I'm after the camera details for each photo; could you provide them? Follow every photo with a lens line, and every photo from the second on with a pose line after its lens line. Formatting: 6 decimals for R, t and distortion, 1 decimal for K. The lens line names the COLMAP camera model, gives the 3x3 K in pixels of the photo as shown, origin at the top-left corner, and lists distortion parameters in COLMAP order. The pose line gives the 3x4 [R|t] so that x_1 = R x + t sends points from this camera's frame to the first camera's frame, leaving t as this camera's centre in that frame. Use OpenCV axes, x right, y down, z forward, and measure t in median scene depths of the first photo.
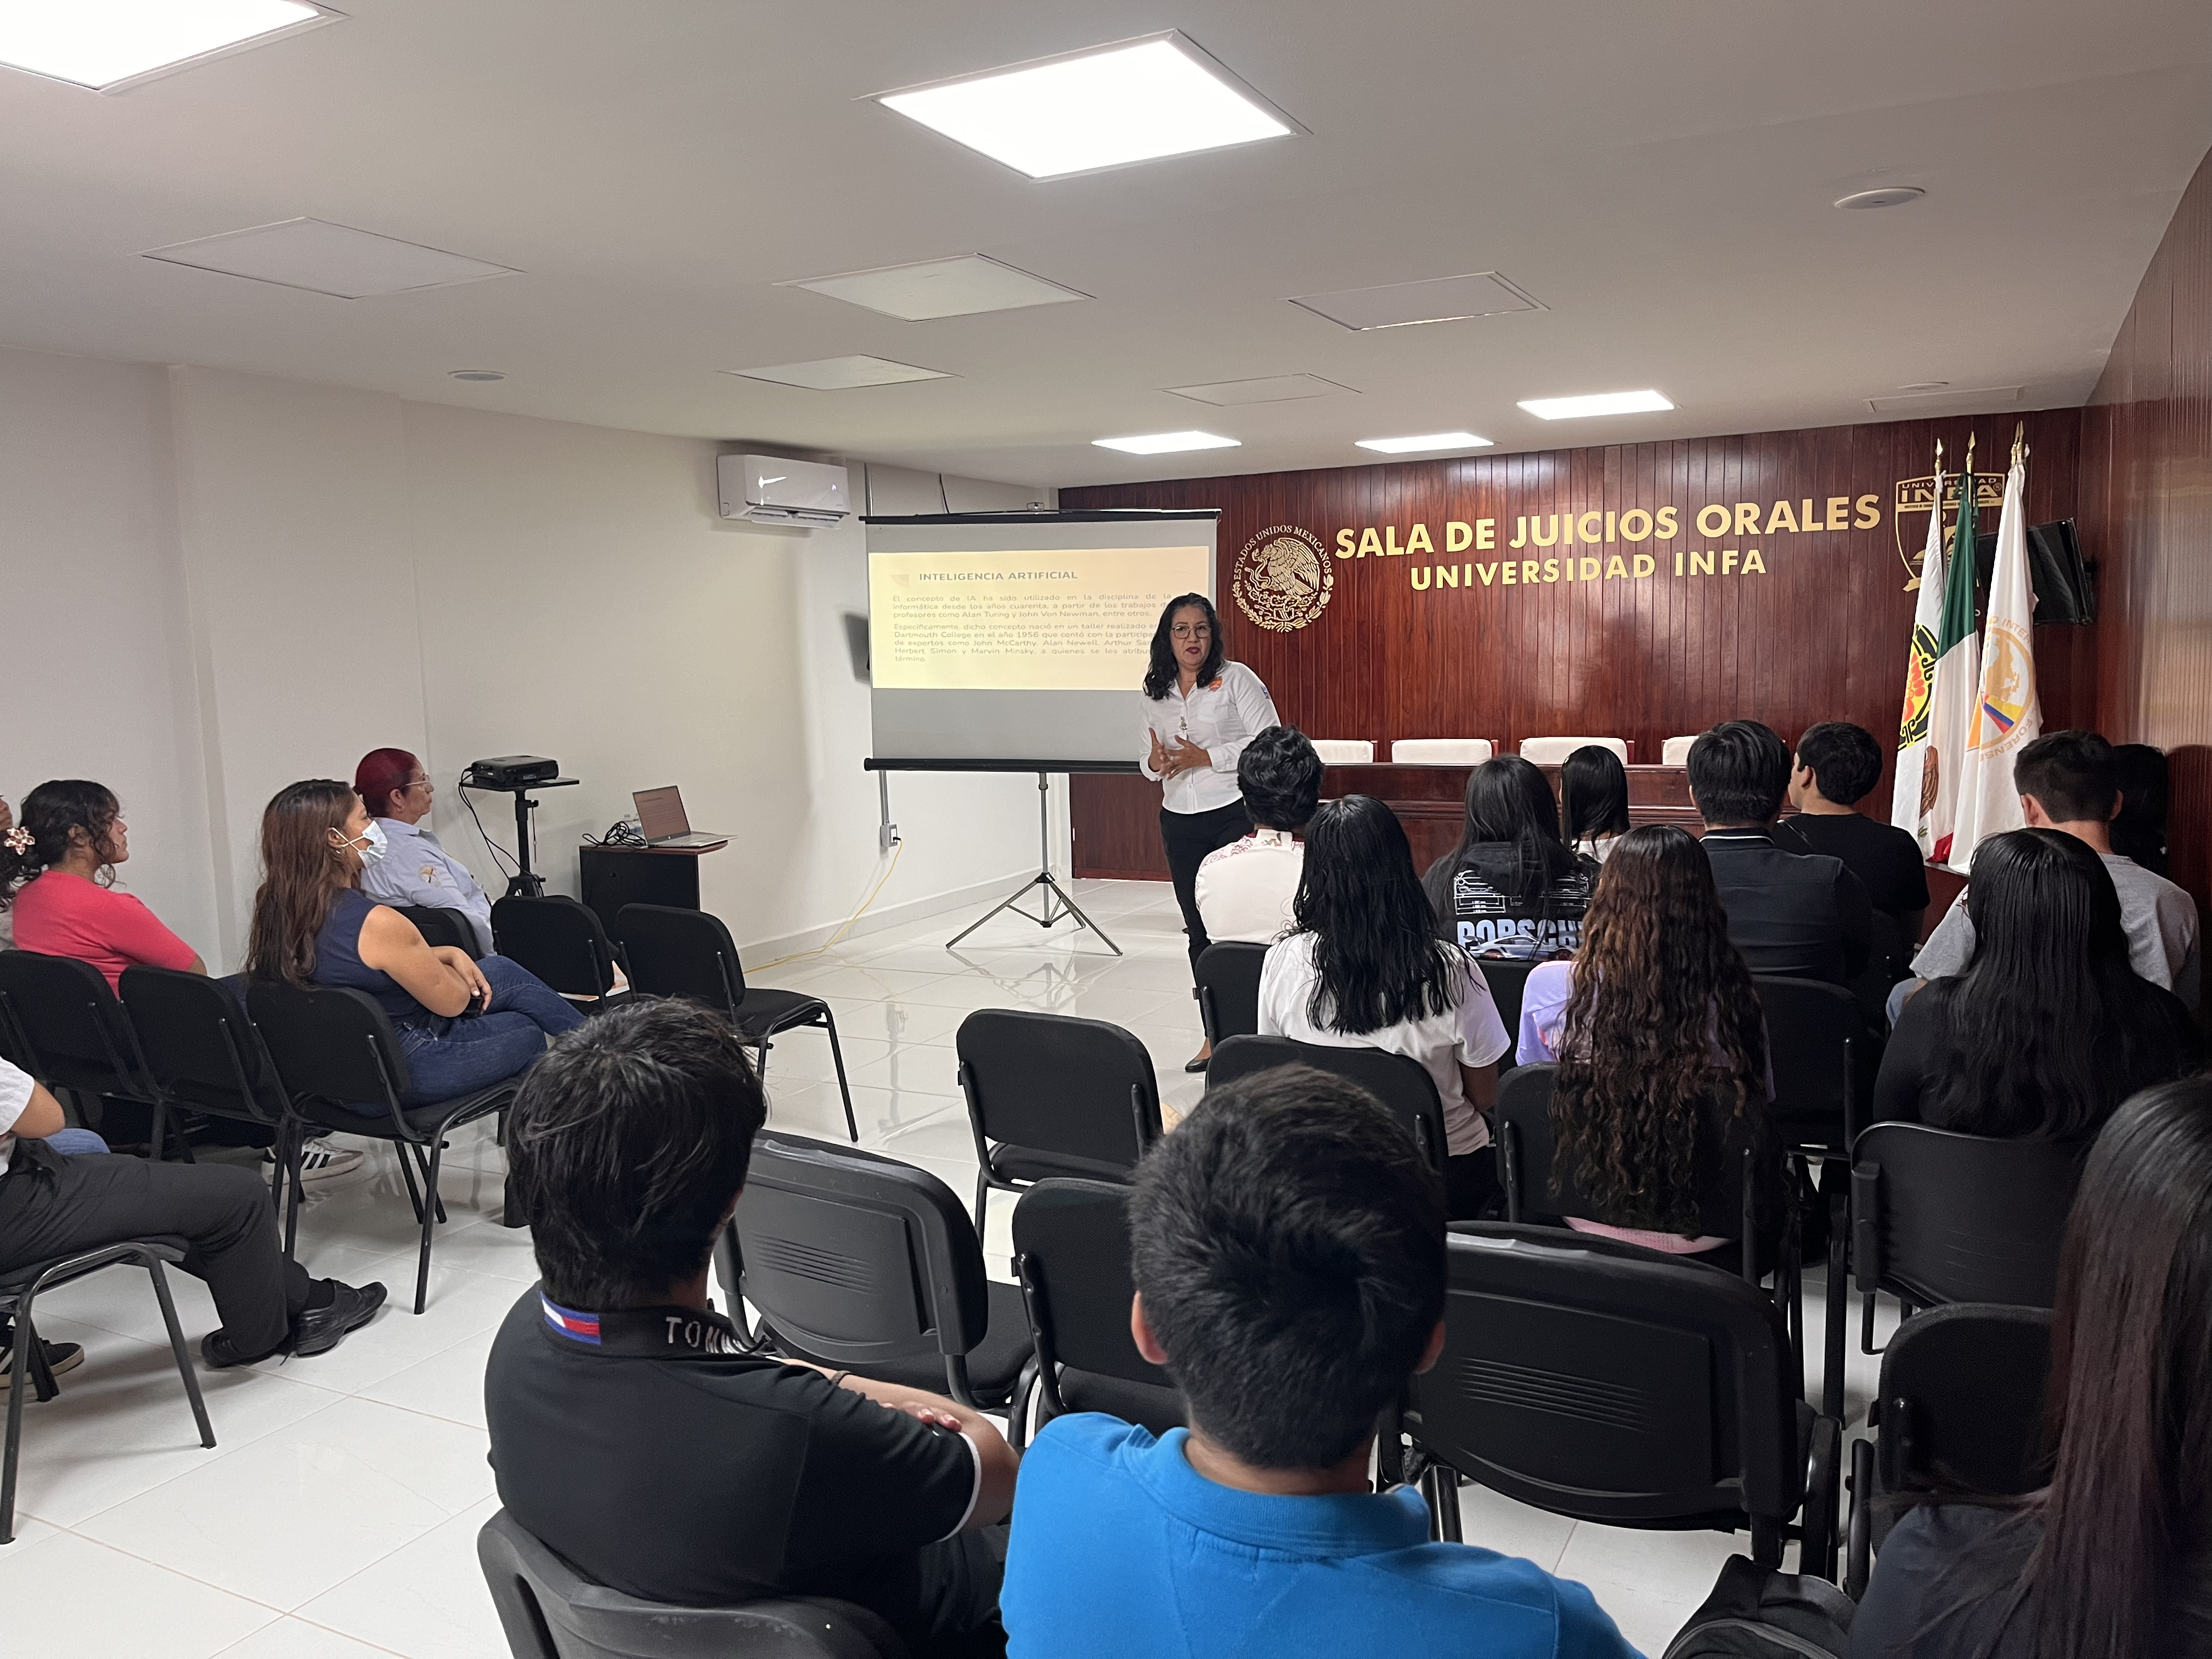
lens RADIAL K [[1672.1, 0, 1103.9], [0, 1672.1, 838.3], [0, 0, 1]] dist [-0.003151, 0.039732]
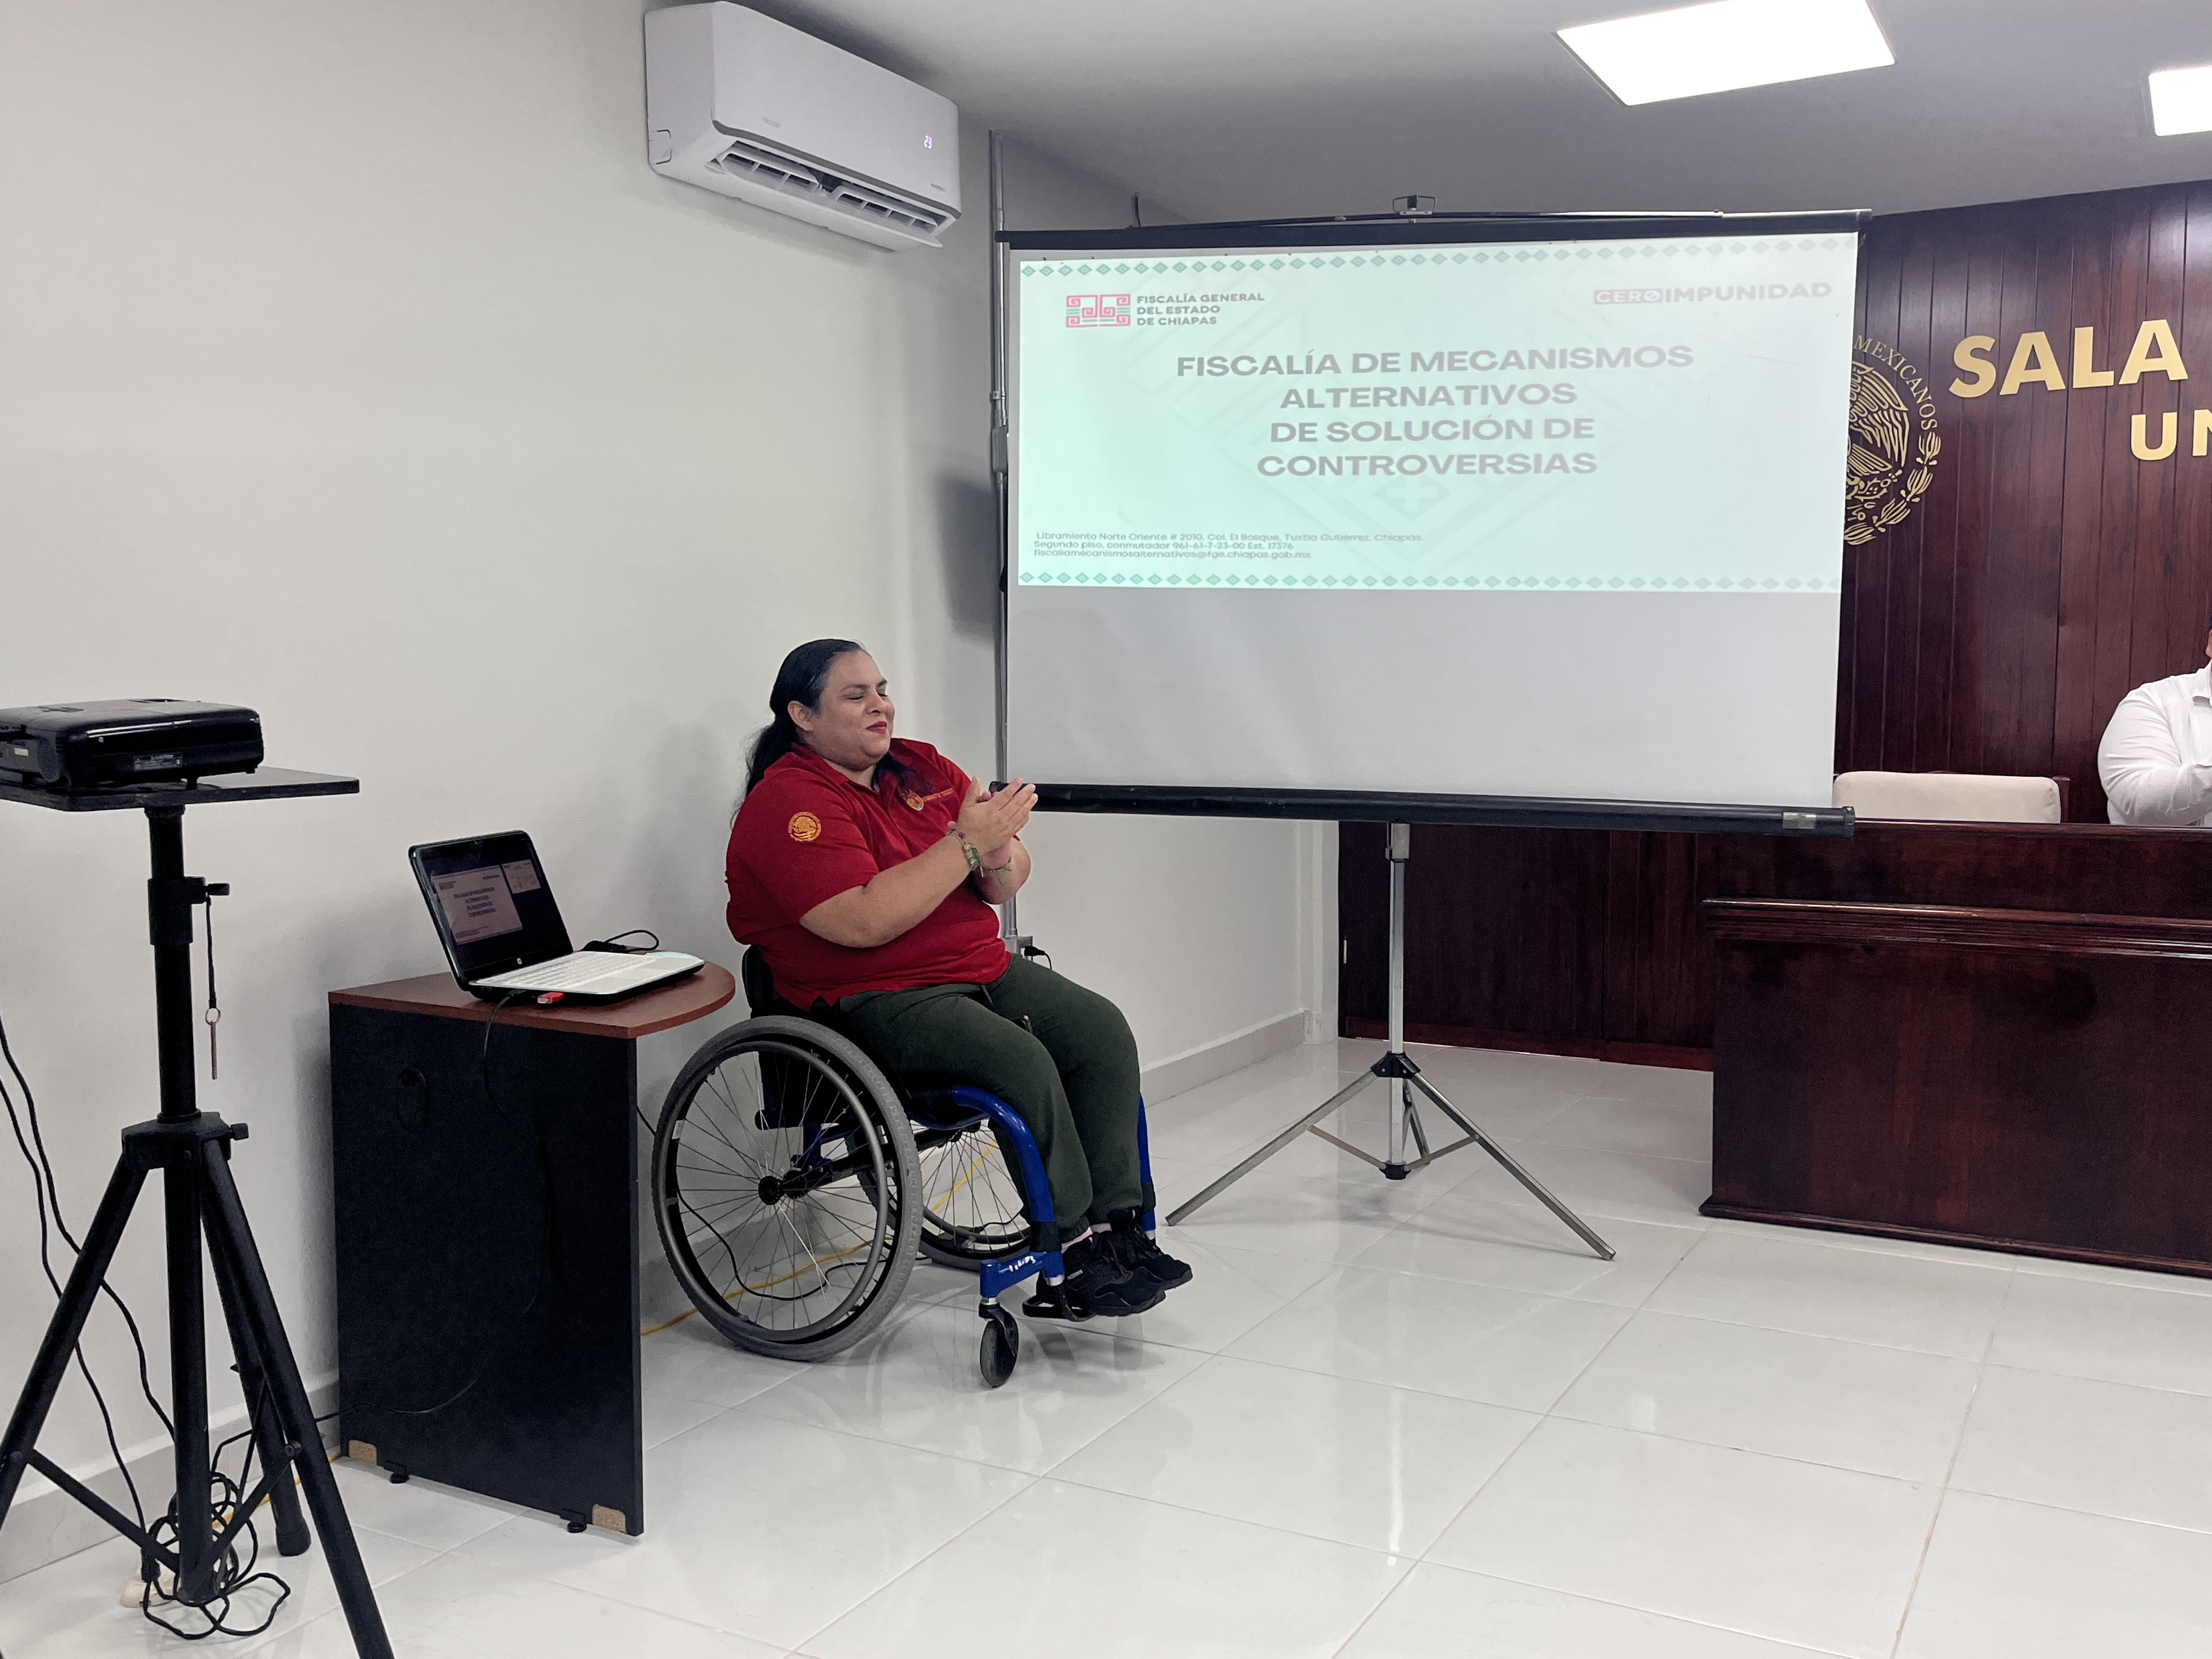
lens RADIAL K [[1957.8, 0, 1104.2], [0, 1957.8, 863.9], [0, 0, 1]] dist [0.014590, -0.004354]
pose [[0.999290, 0.027150, -0.026129, -0.097278], [-0.027800, 0.999304, -0.024866, -0.015885], [0.025436, 0.025574, 0.999349, 0.503916]]
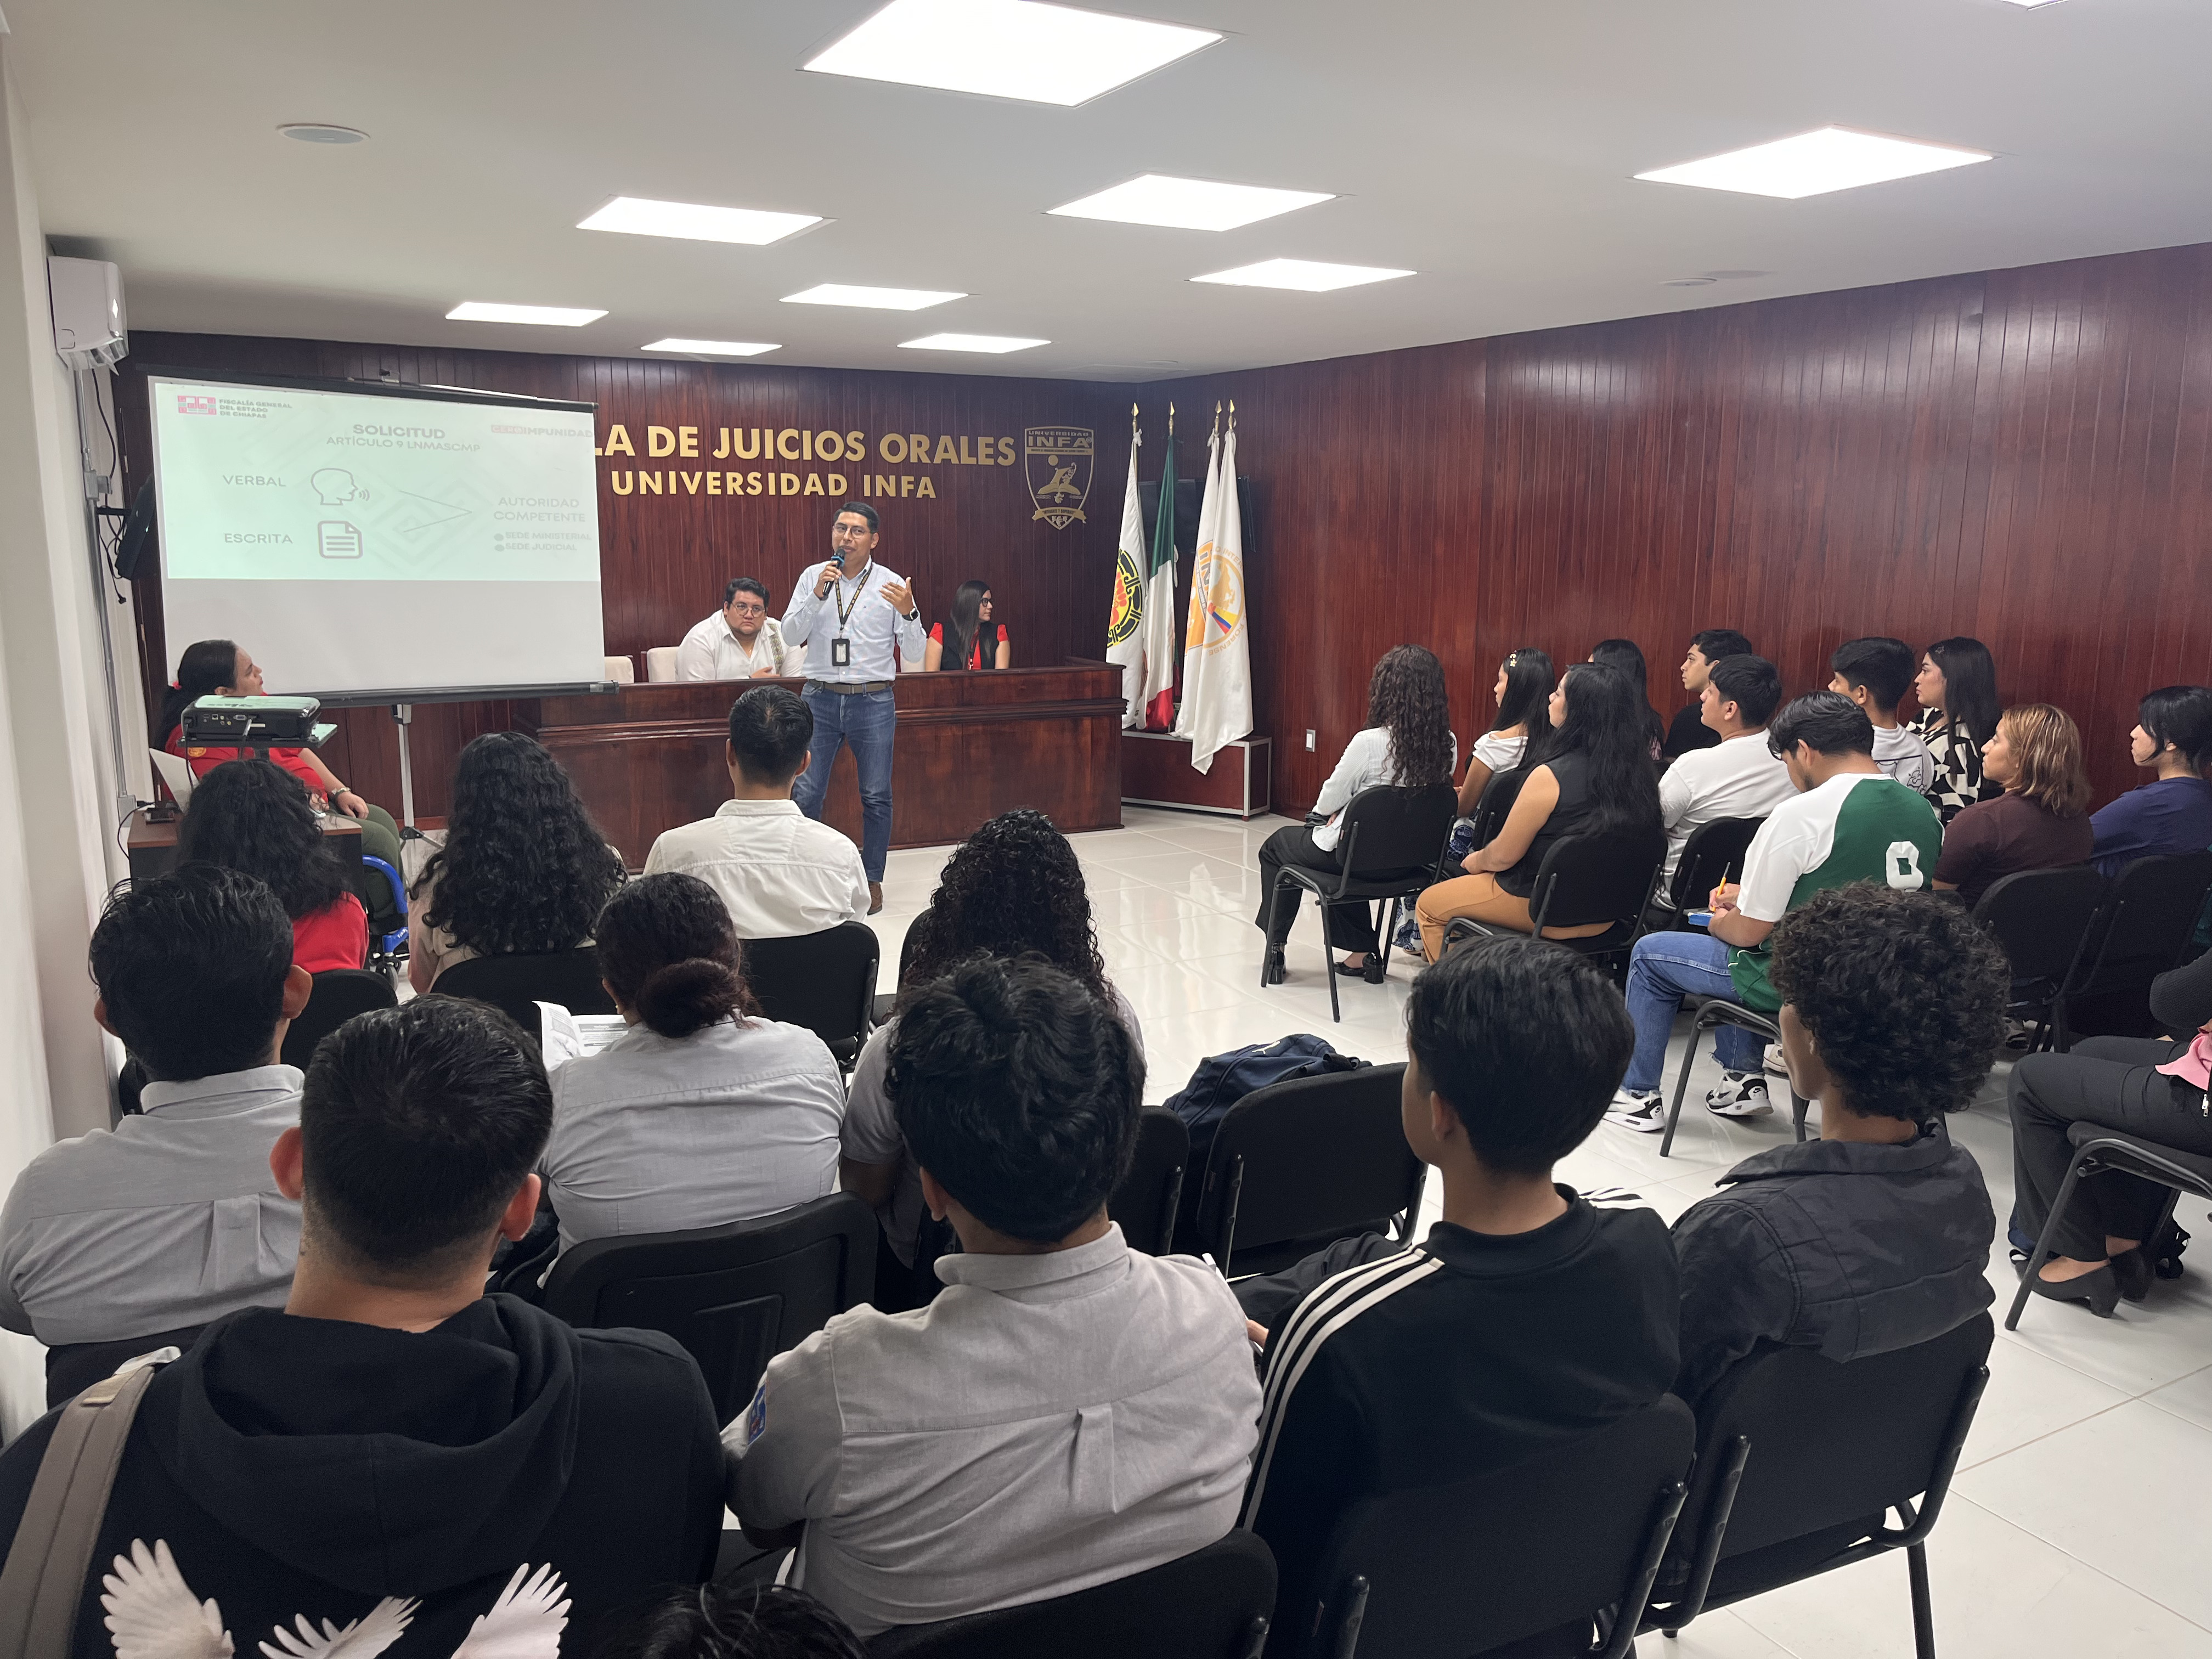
lens RADIAL K [[1664.8, 0, 1124.0], [0, 1664.8, 835.0], [0, 0, 1]] dist [0.030216, -0.076572]
pose [[0.552867, -0.118574, 0.824790, -0.517353], [0.073569, 0.992904, 0.093428, -0.027759], [-0.830016, 0.009026, 0.557667, 0.268568]]
